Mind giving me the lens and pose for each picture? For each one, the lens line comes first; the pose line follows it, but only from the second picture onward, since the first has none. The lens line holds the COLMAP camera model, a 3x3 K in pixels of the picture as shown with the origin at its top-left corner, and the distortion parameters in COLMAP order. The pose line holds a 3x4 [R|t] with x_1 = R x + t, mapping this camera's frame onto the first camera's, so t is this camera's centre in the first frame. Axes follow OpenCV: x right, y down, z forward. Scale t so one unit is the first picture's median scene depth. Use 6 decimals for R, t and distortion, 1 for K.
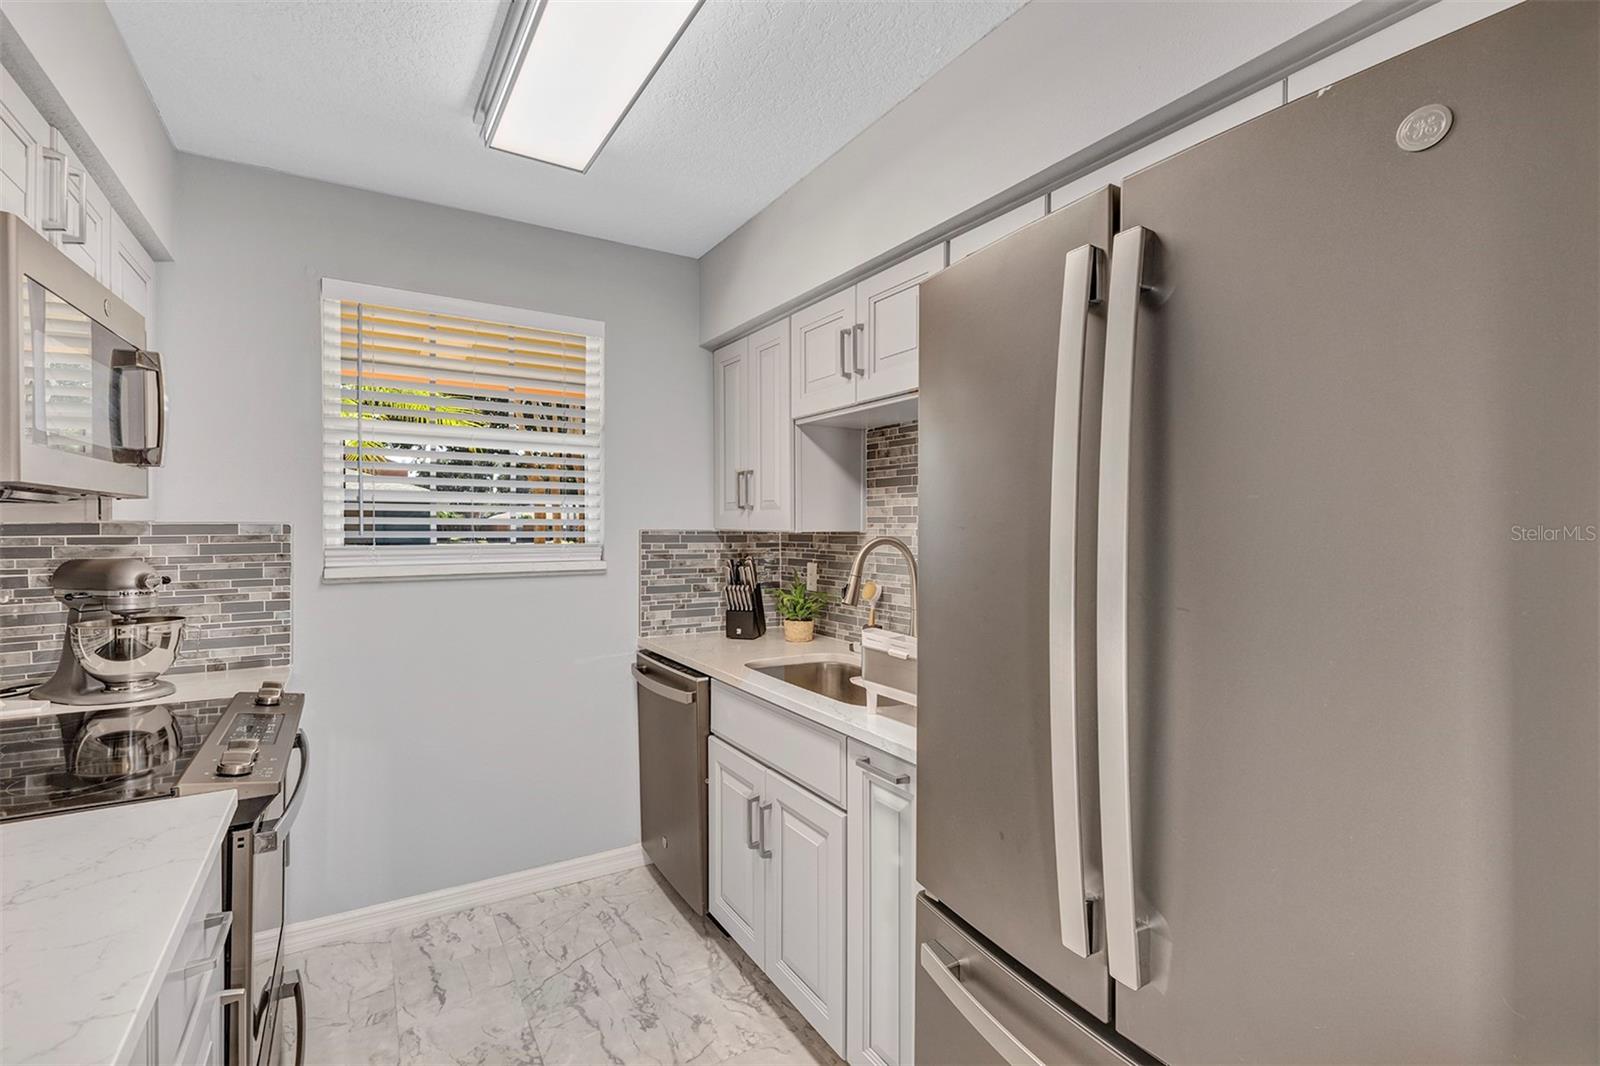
lens RADIAL K [[719.5, 0, 796.8], [0, 719.5, 527.9], [0, 0, 1]] dist [0.003347, 0.000164]
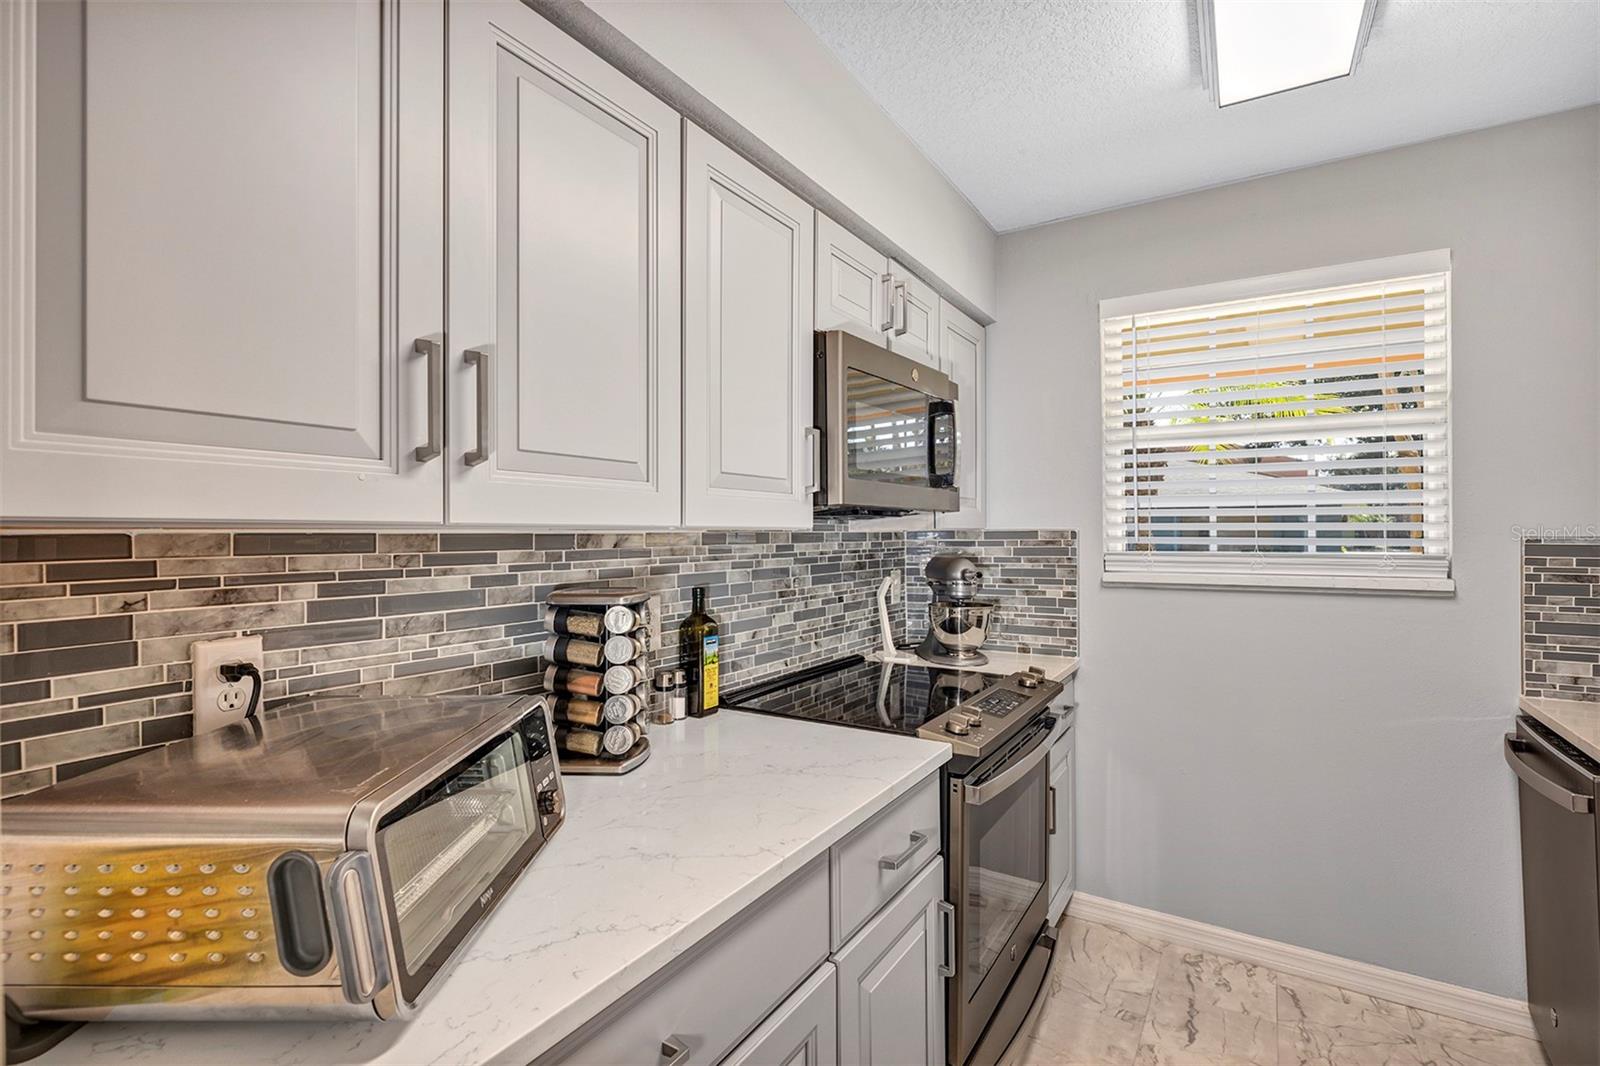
lens RADIAL K [[749.6, 0, 791.7], [0, 749.6, 532.1], [0, 0, 1]] dist [-0.000517, 0.001252]
pose [[0.441364, -0.002722, -0.897324, 0.140903], [0.001090, 0.999996, -0.002498, -0.000543], [0.897327, 0.000124, 0.441366, 0.096081]]
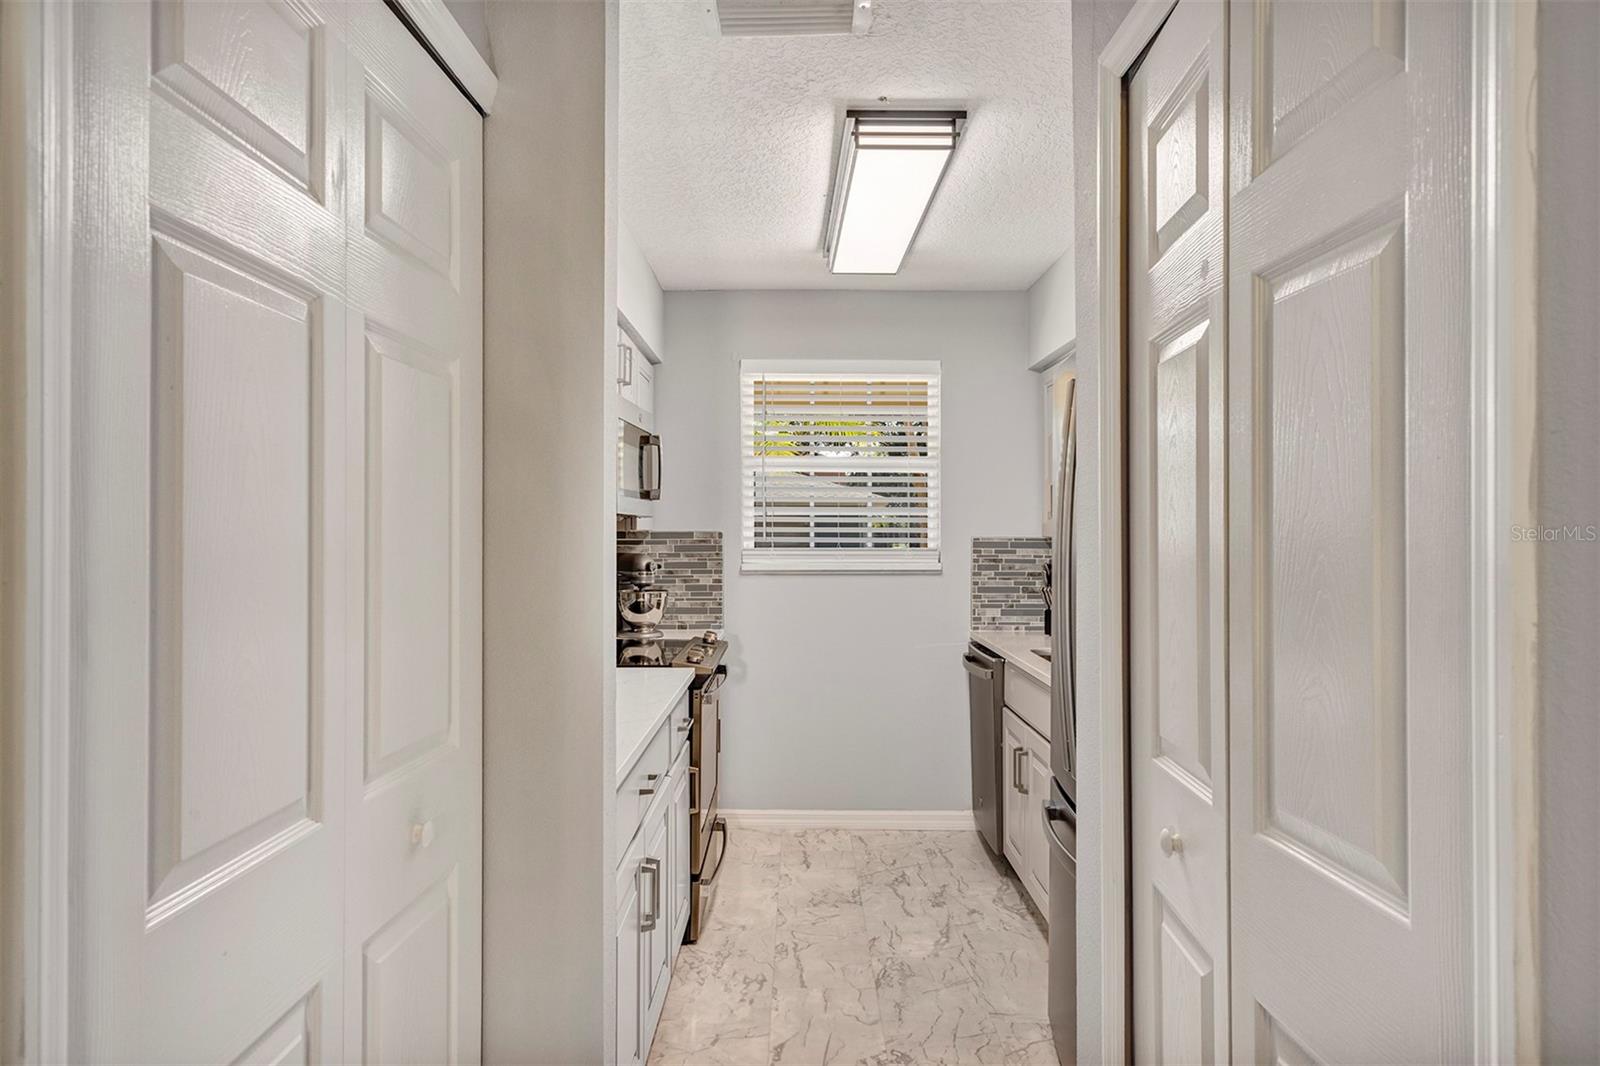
lens RADIAL K [[962.9, 0, 800.0], [0, 962.9, 533.0], [0, 0, 1]] dist [0.001600, 0.000062]
pose [[0.855149, 0.000190, -0.518382, 0.437711], [-0.001661, 0.999996, -0.002373, 0.000895], [0.518379, 0.002890, 0.855146, -0.579323]]
